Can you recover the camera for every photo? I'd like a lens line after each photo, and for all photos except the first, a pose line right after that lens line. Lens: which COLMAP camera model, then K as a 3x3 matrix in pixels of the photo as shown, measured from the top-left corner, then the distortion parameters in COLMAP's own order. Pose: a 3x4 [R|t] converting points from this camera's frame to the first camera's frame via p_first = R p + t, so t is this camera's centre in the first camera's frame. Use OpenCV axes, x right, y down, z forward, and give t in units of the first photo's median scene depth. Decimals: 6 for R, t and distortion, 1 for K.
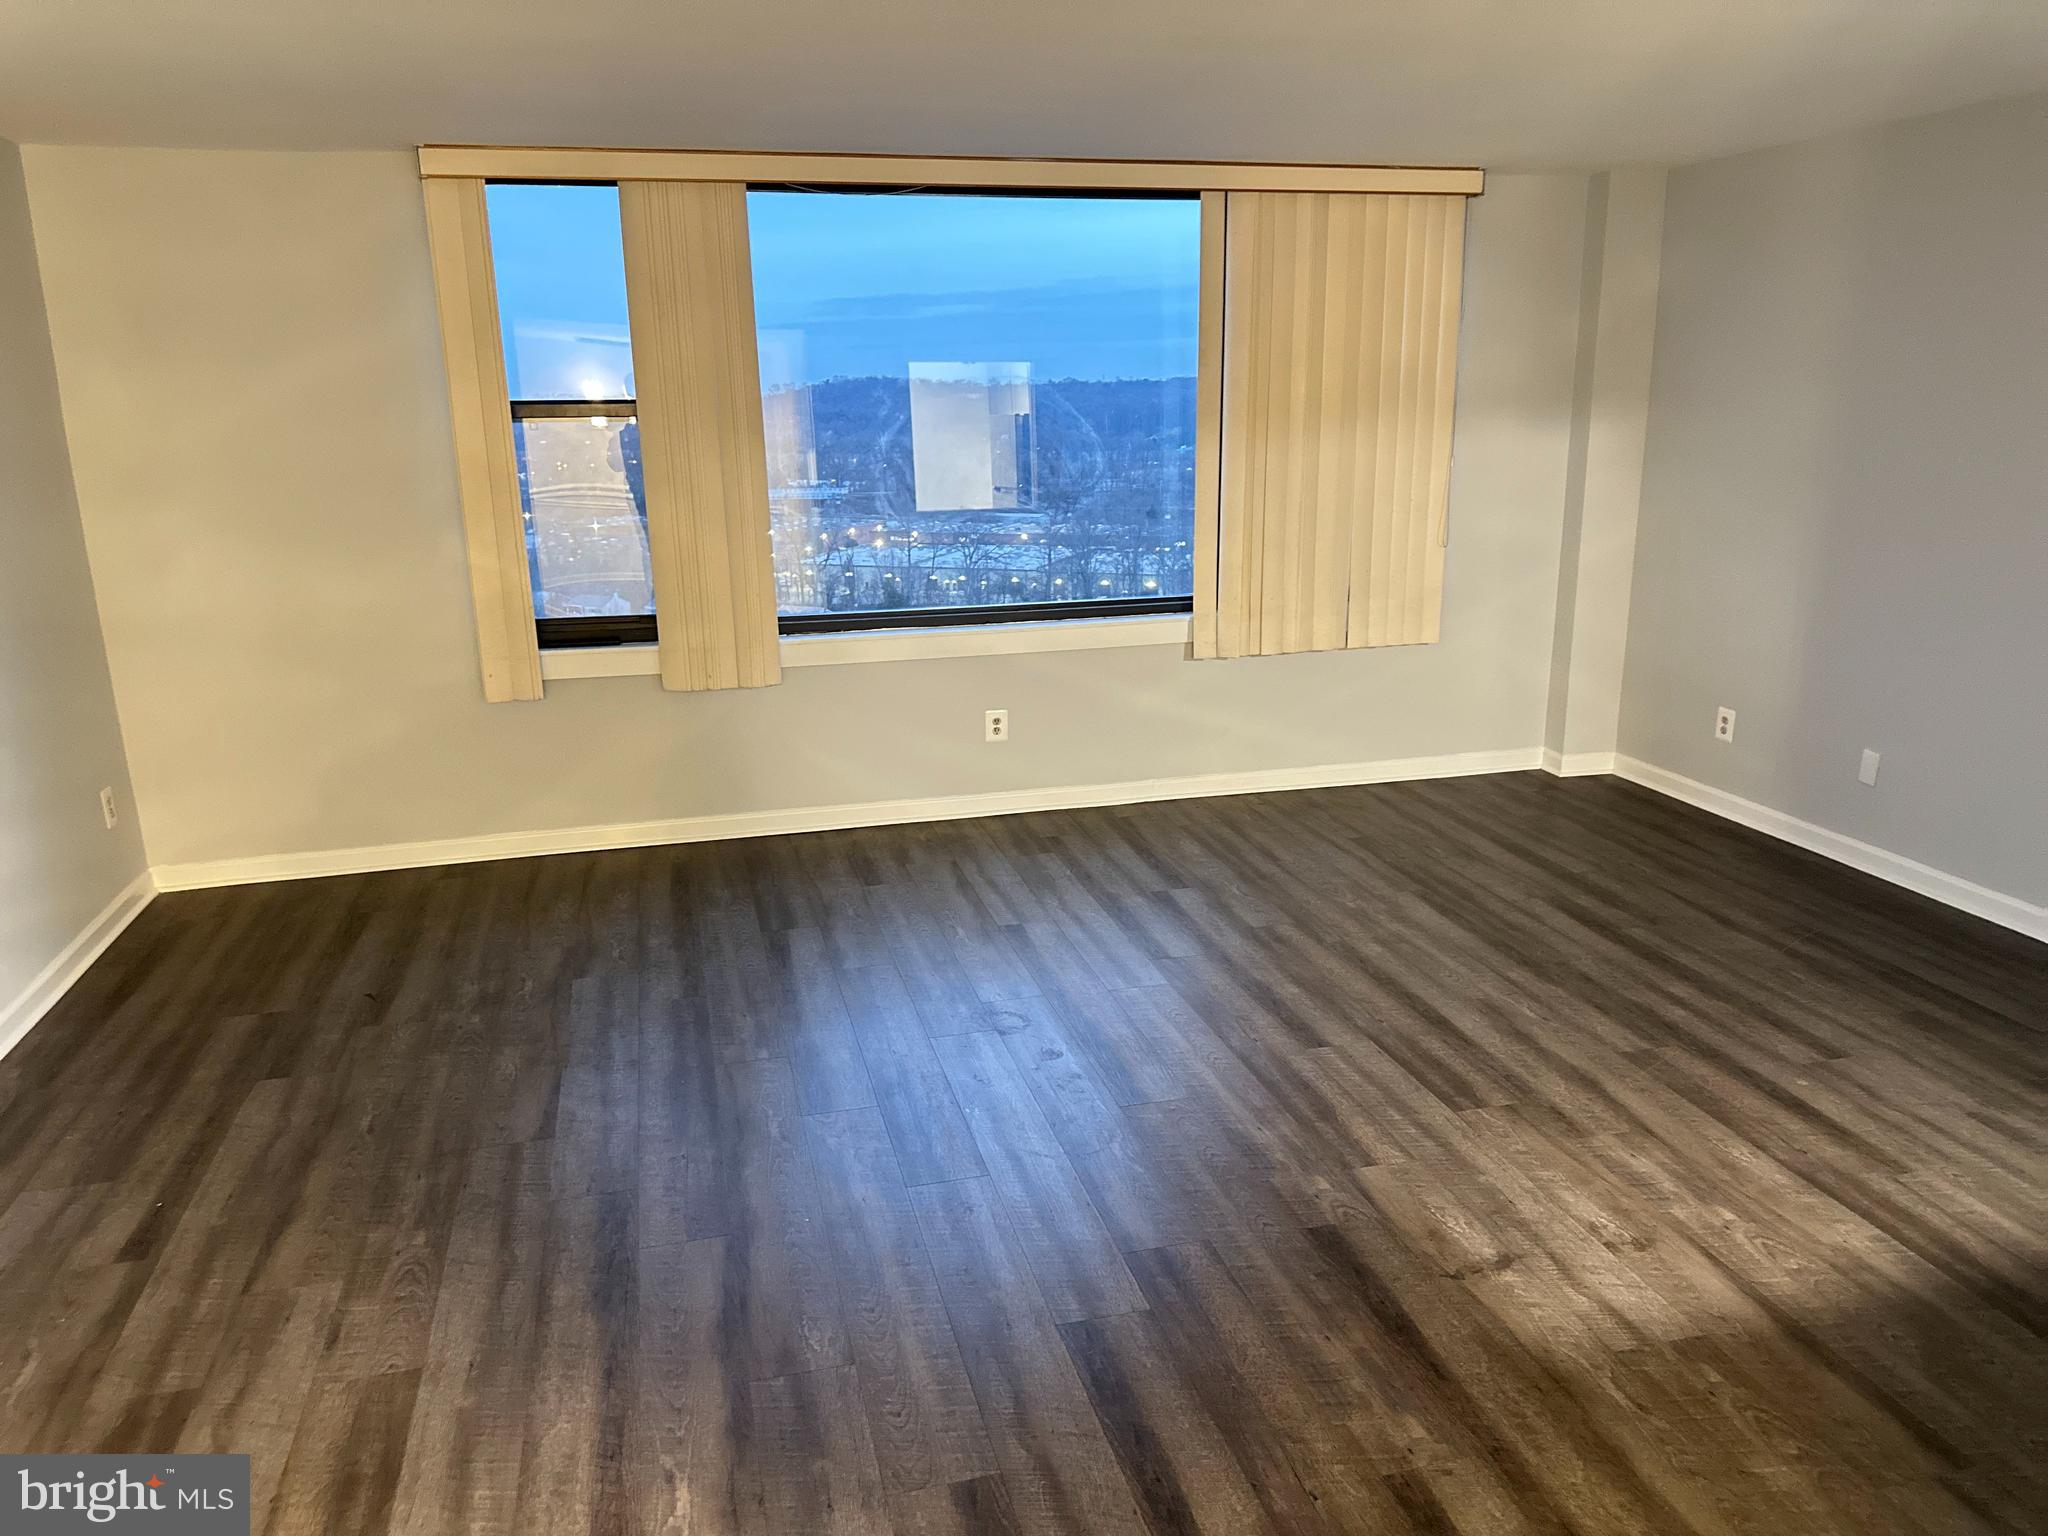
lens RADIAL K [[1414.4, 0, 1024.0], [0, 1414.4, 768.0], [0, 0, 1]] dist [0.105714, -0.136413]
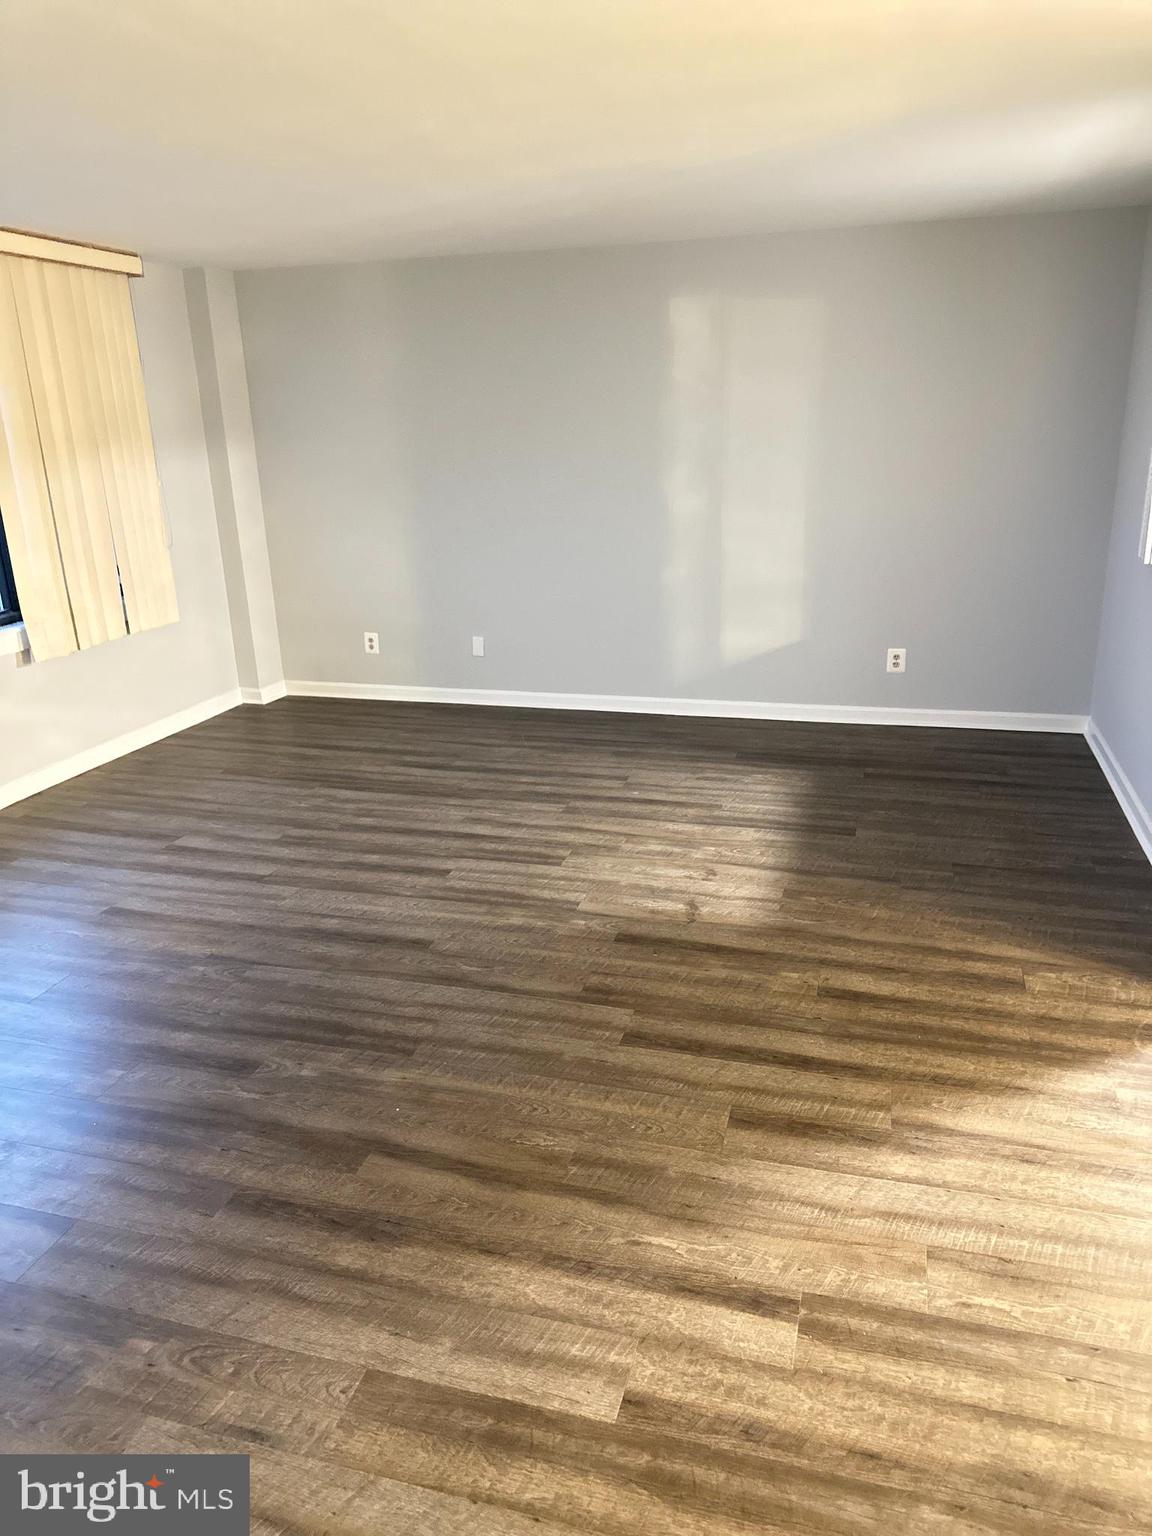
lens RADIAL K [[1060.8, 0, 569.5], [0, 1060.8, 756.1], [0, 0, 1]] dist [0.105714, -0.136413]
pose [[0.511619, -0.255424, 0.820368, -0.568478], [0.237789, 0.959590, 0.150475, -0.051166], [-0.825652, 0.118089, 0.551682, 0.274103]]
